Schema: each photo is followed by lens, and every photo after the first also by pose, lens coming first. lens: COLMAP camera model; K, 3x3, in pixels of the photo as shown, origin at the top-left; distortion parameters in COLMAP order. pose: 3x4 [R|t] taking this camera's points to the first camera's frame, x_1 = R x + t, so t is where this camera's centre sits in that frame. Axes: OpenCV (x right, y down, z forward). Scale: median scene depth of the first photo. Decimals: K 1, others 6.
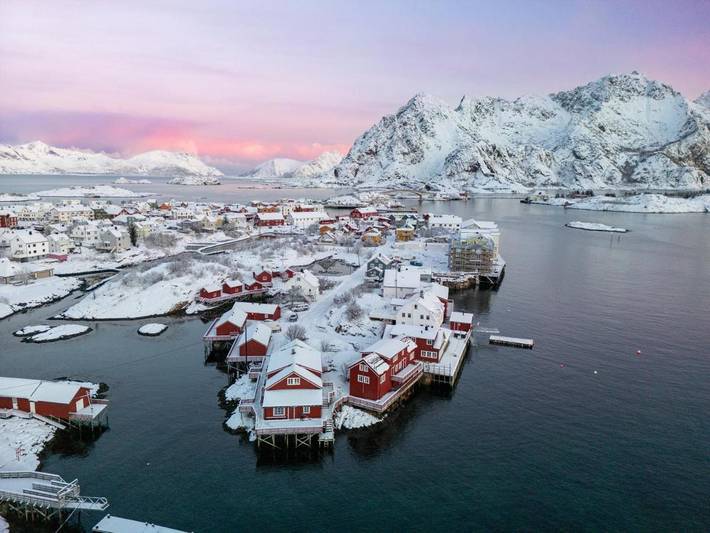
lens RADIAL K [[489.1, 0, 355.6], [0, 489.1, 268.1], [0, 0, 1]] dist [0.003339, -0.003280]
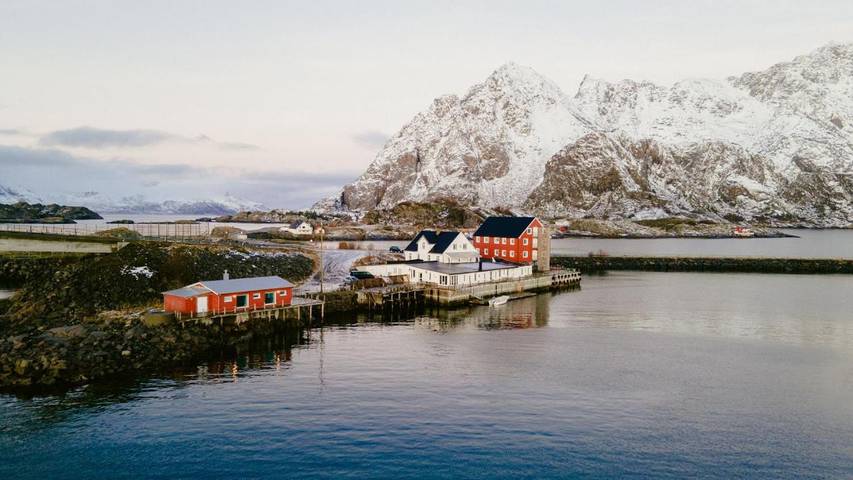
lens RADIAL K [[616.0, 0, 424.1], [0, 616.0, 238.3], [0, 0, 1]] dist [0.010729, 0.006855]
pose [[0.998560, 0.004904, -0.053430, 0.079251], [-0.012823, 0.988769, -0.148901, -0.048530], [0.052100, 0.149371, 0.987408, 0.329108]]
